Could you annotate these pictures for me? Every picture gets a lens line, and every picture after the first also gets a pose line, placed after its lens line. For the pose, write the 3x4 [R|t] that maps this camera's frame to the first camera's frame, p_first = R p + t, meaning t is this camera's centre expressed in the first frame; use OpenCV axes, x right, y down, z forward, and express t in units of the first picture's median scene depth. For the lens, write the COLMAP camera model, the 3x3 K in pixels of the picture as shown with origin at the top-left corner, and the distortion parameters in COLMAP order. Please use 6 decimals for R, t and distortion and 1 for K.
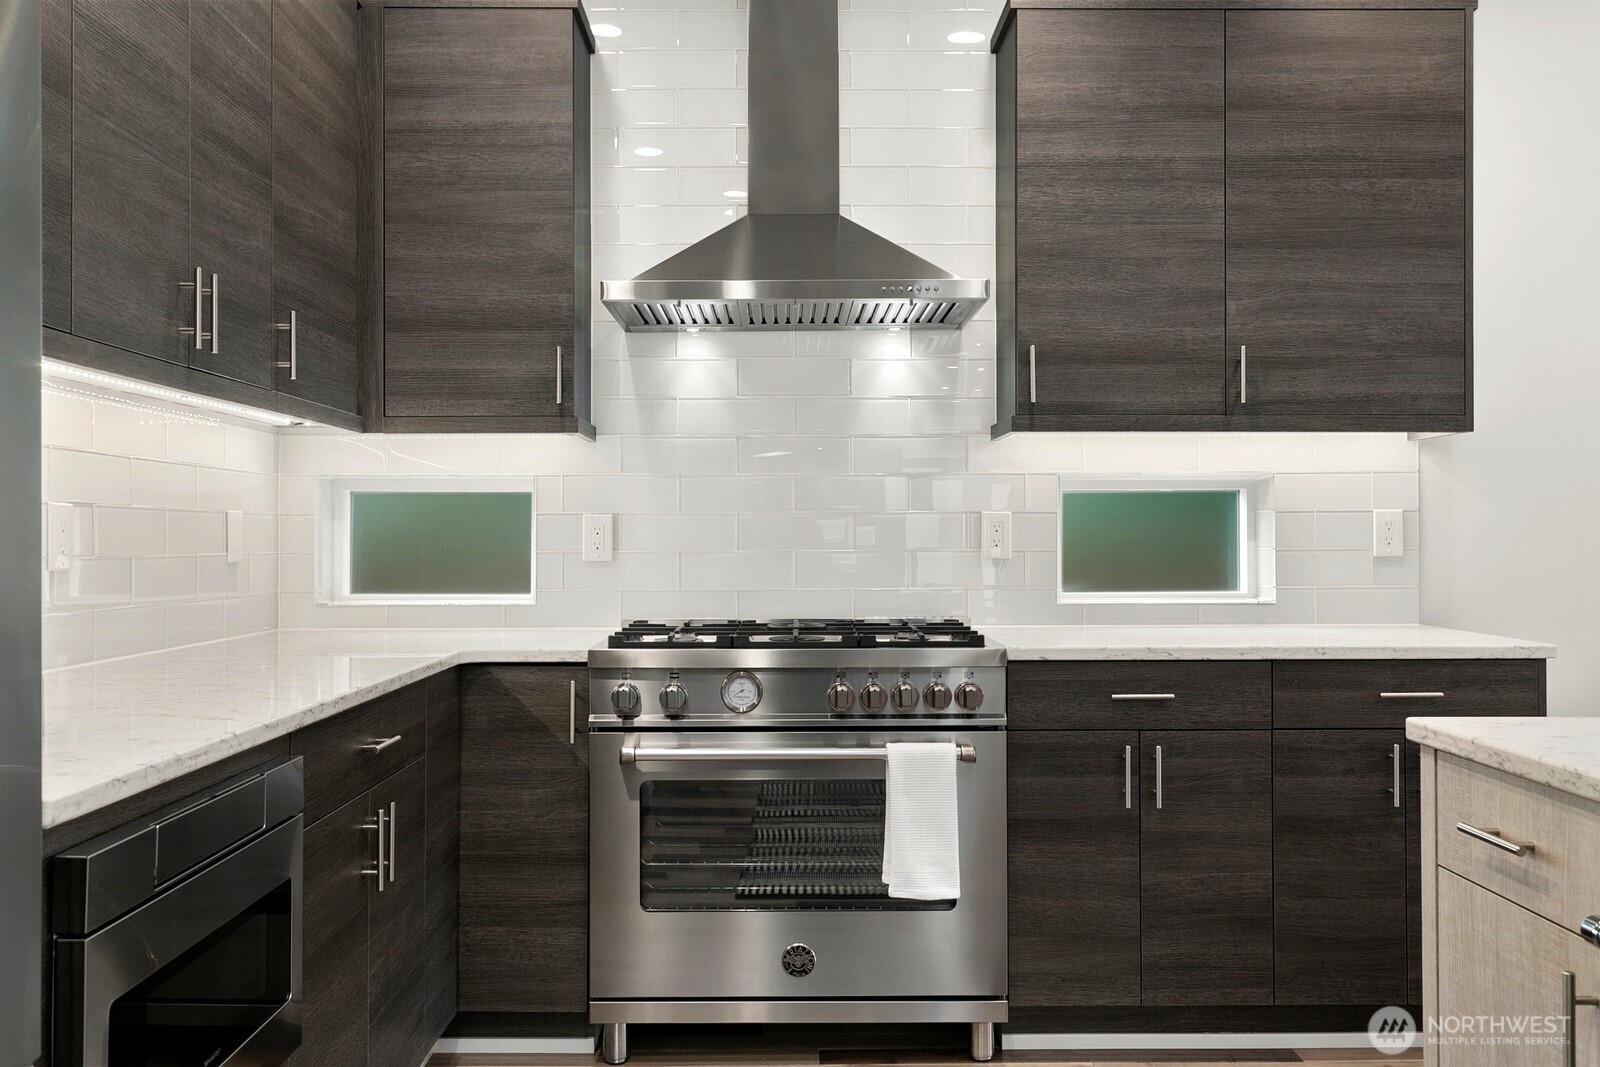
lens RADIAL K [[1356.3, 0, 802.8], [0, 1356.3, 528.6], [0, 0, 1]] dist [0.012541, -0.003990]
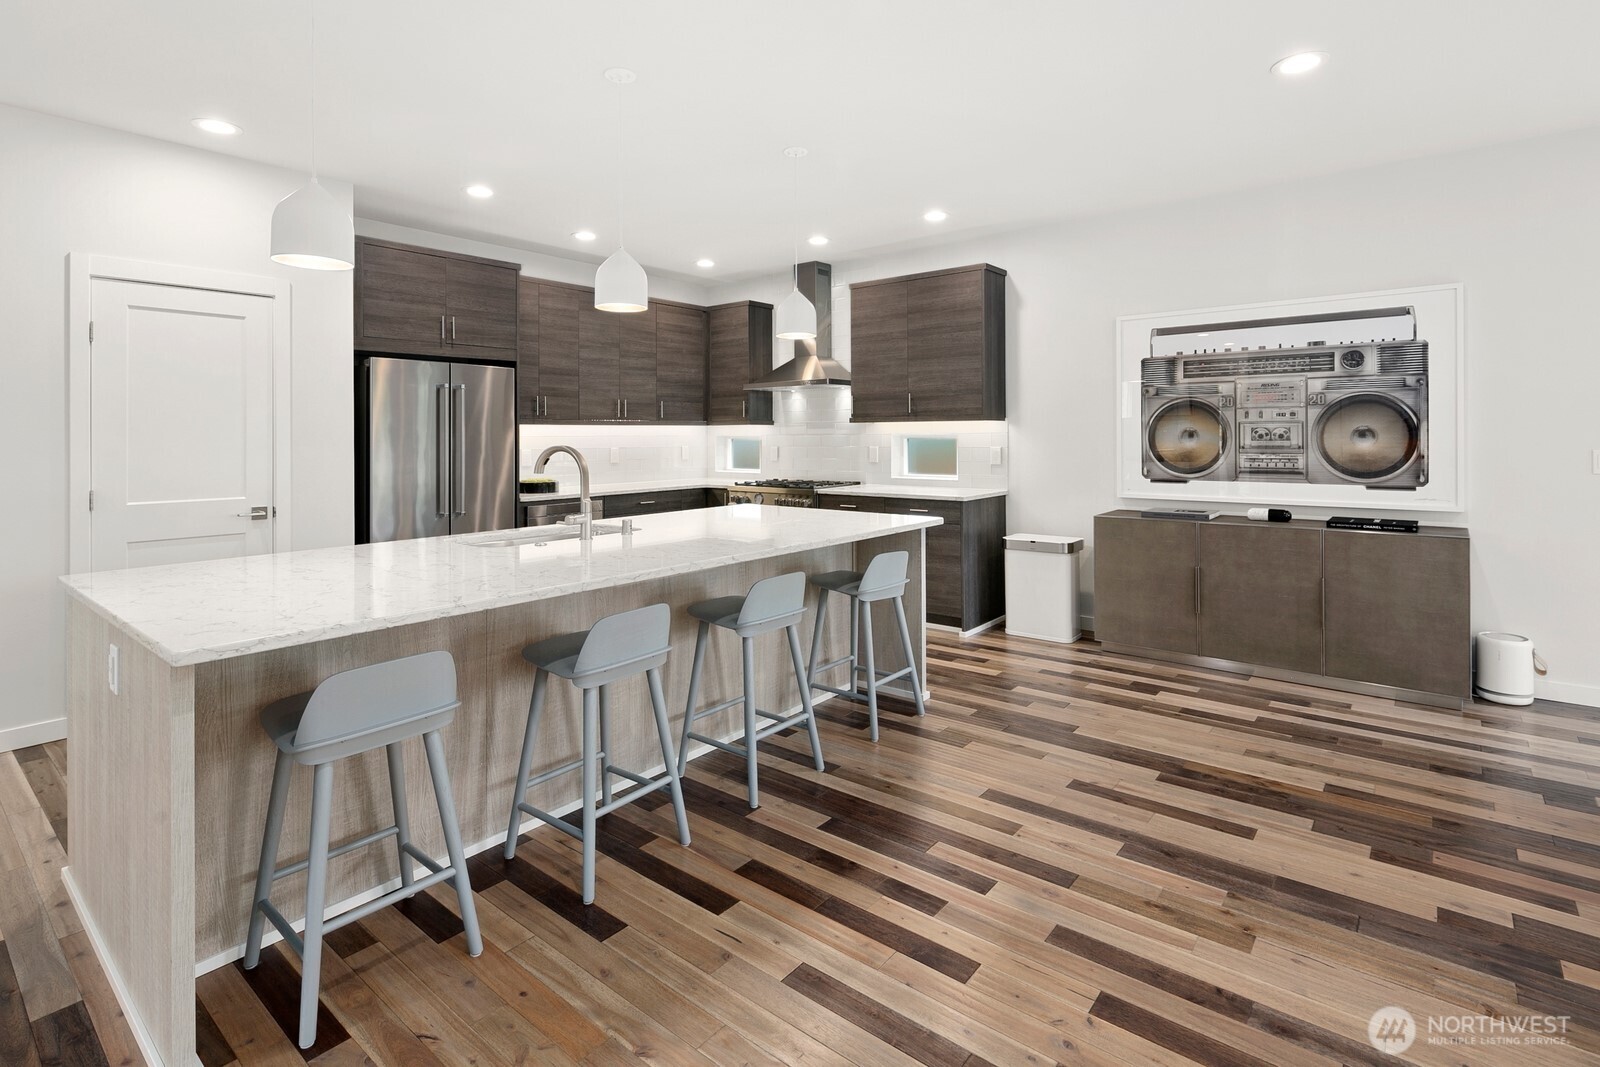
lens RADIAL K [[775.1, 0, 800.4], [0, 775.1, 437.3], [0, 0, 1]] dist [0.008089, -0.004039]
pose [[0.767524, -0.001232, -0.641019, 1.226652], [0.008620, 0.999928, 0.008400, -0.054400], [0.640962, -0.011973, 0.767479, -0.464143]]
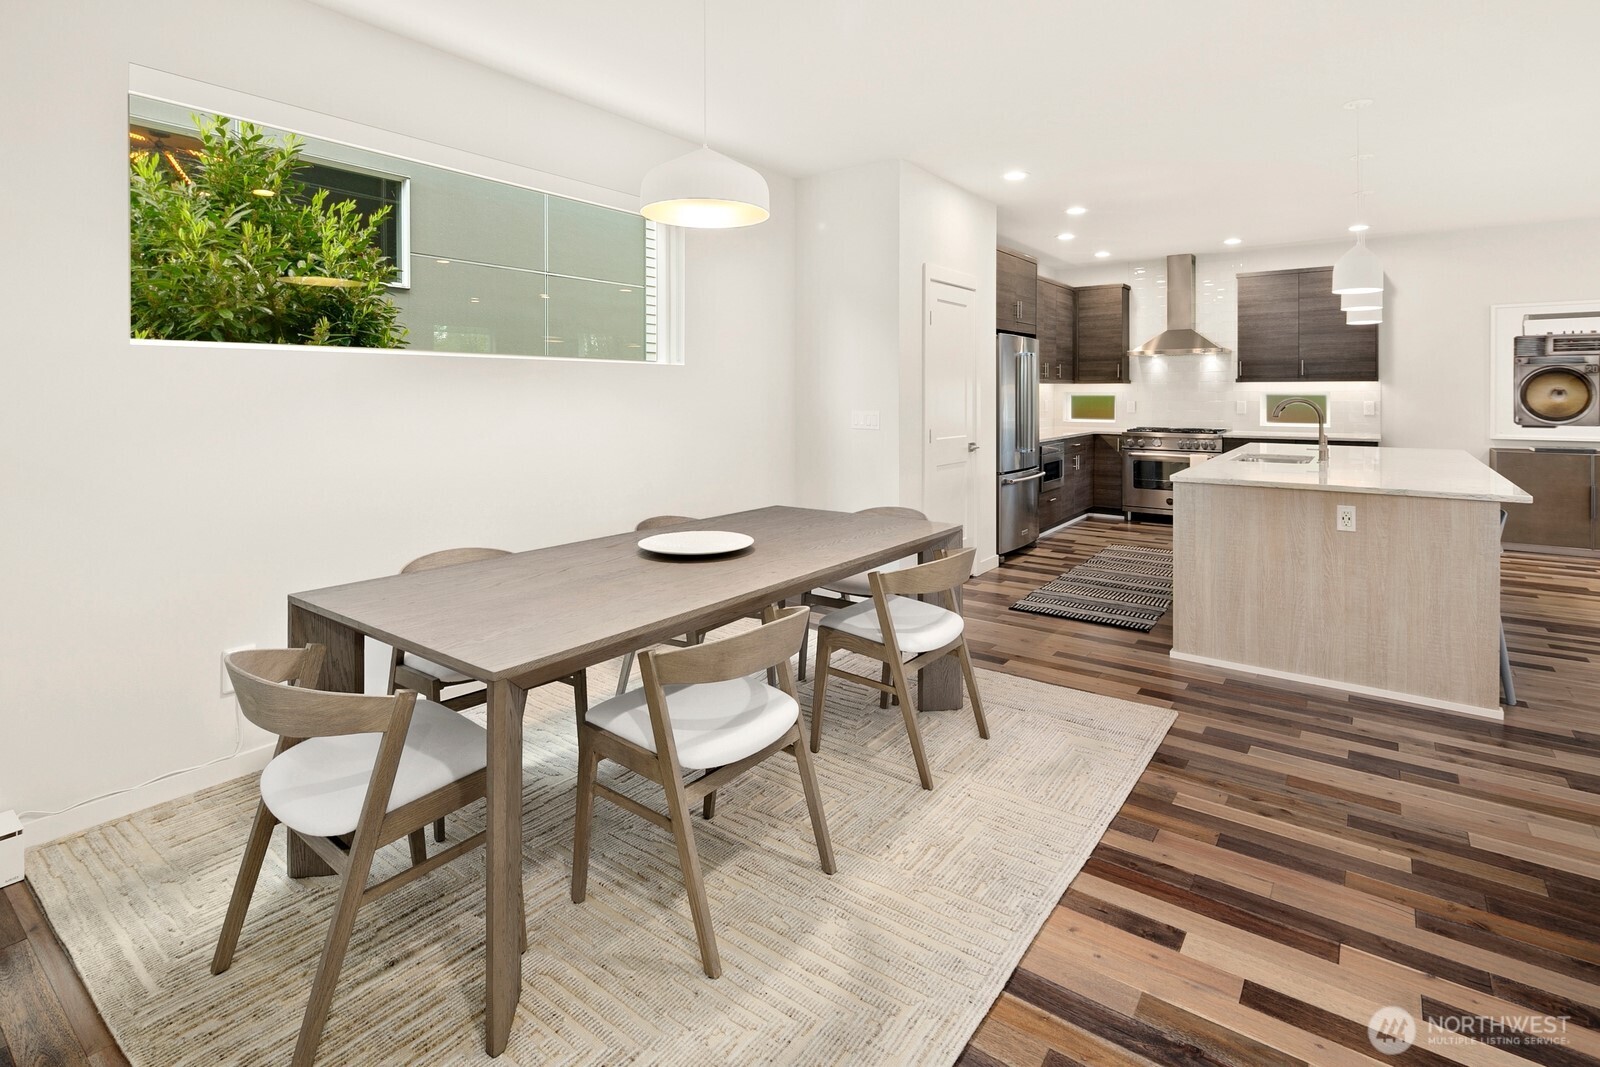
lens RADIAL K [[775.1, 0, 805.4], [0, 775.1, 395.8], [0, 0, 1]] dist [0.008089, -0.004039]
pose [[0.796898, 0.002637, -0.604108, 0.531288], [0.003334, 0.999956, 0.008763, -0.056647], [0.604104, -0.008997, 0.796855, -1.621566]]
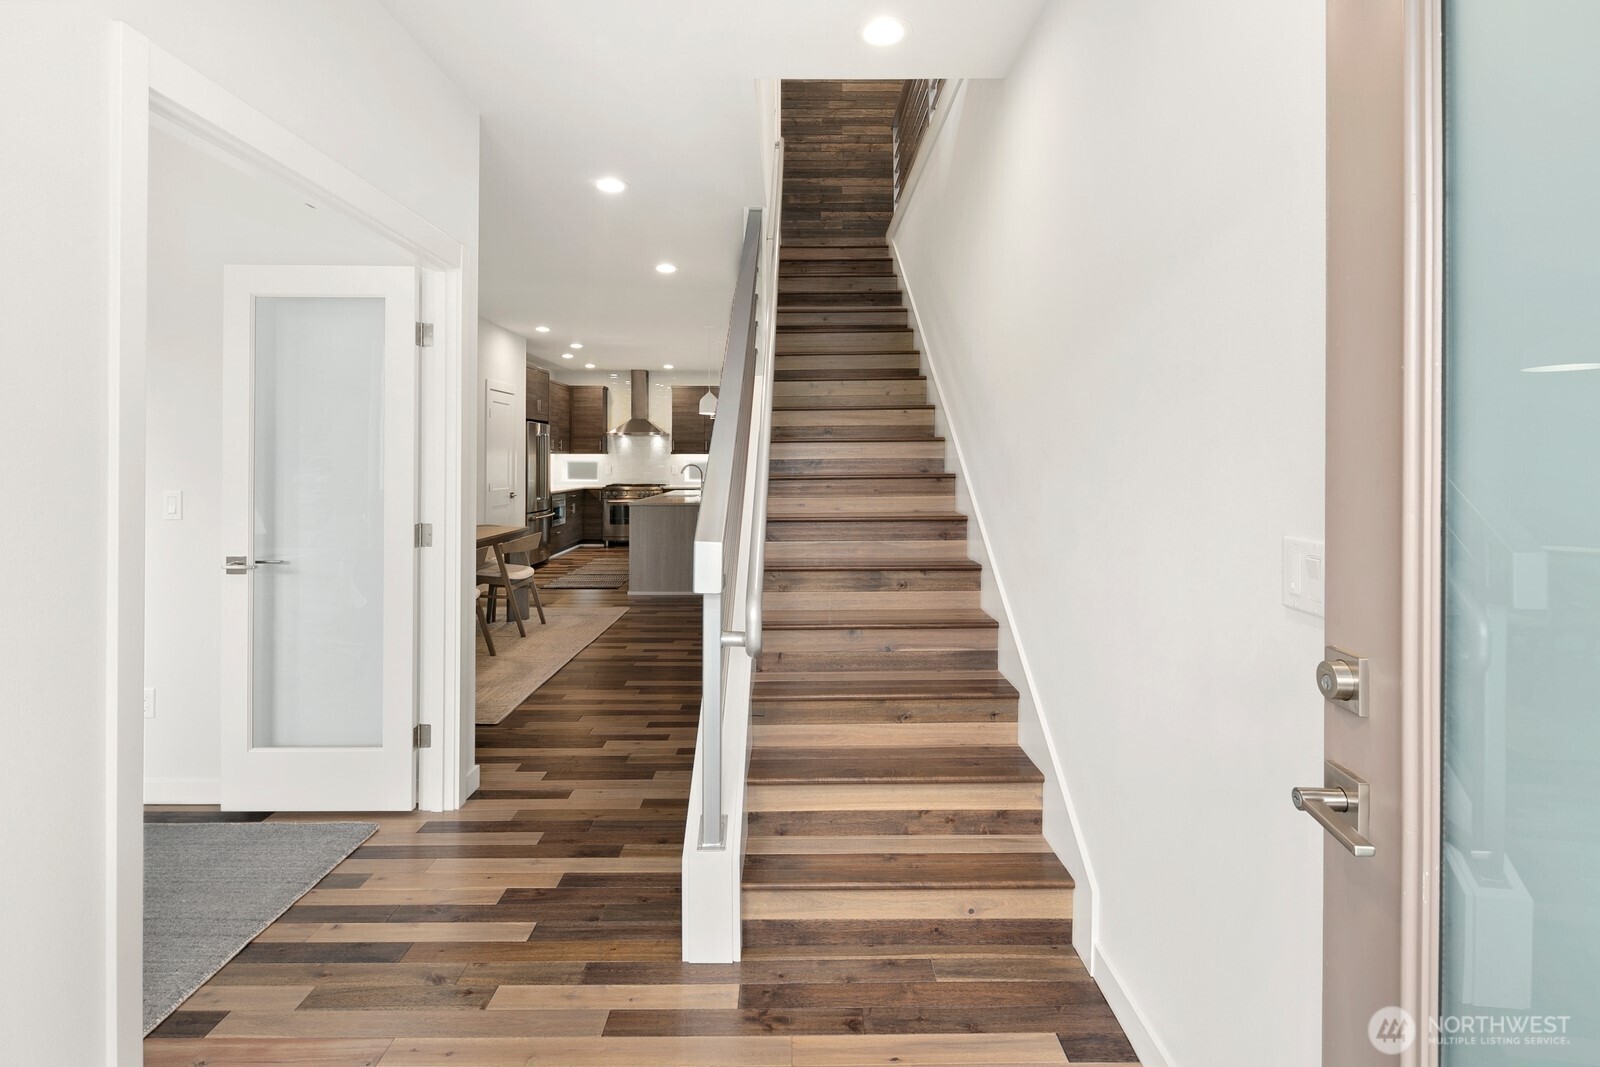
lens RADIAL K [[775.1, 0, 795.0], [0, 775.1, 468.4], [0, 0, 1]] dist [0.008089, -0.004039]
pose [[0.999877, 0.007708, -0.013680, 0.794812], [-0.007495, 0.999852, 0.015502, -0.067856], [0.013798, -0.015397, 0.999786, -2.669530]]
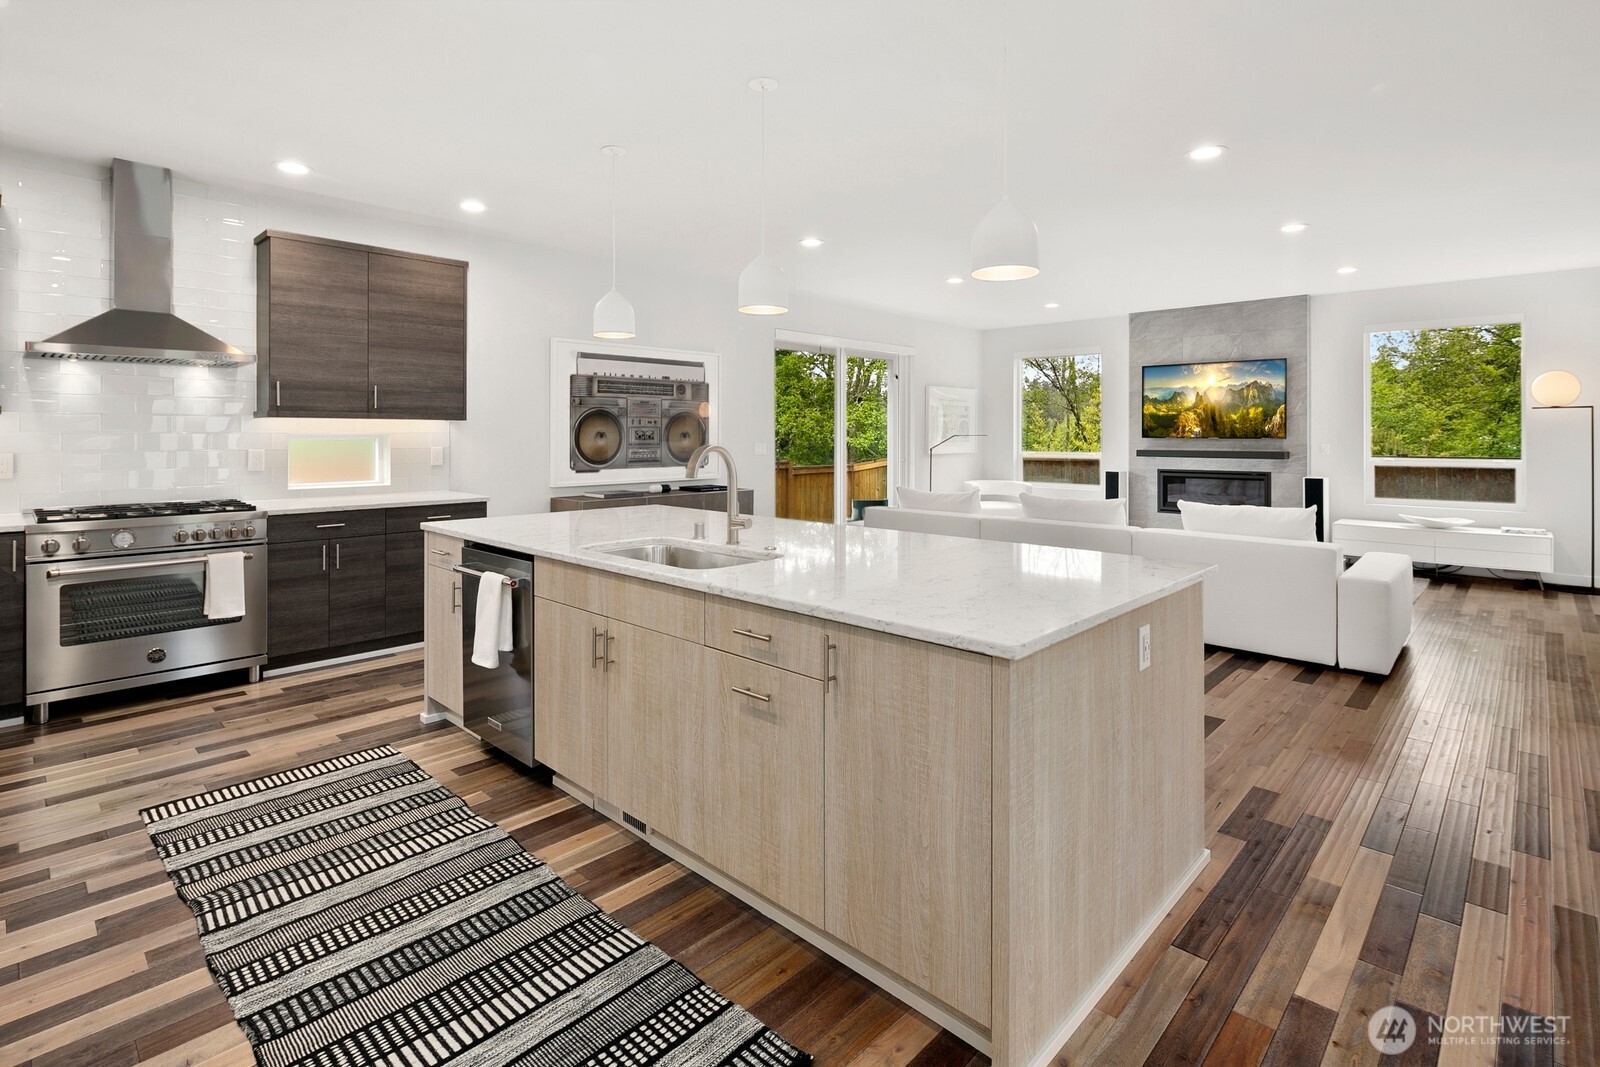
lens RADIAL K [[775.1, 0, 796.2], [0, 775.1, 434.4], [0, 0, 1]] dist [0.008089, -0.004039]
pose [[0.704094, 0.002334, 0.710103, -0.155100], [-0.007544, 0.999963, 0.004193, -0.055076], [-0.710067, -0.008309, 0.704085, -0.587563]]
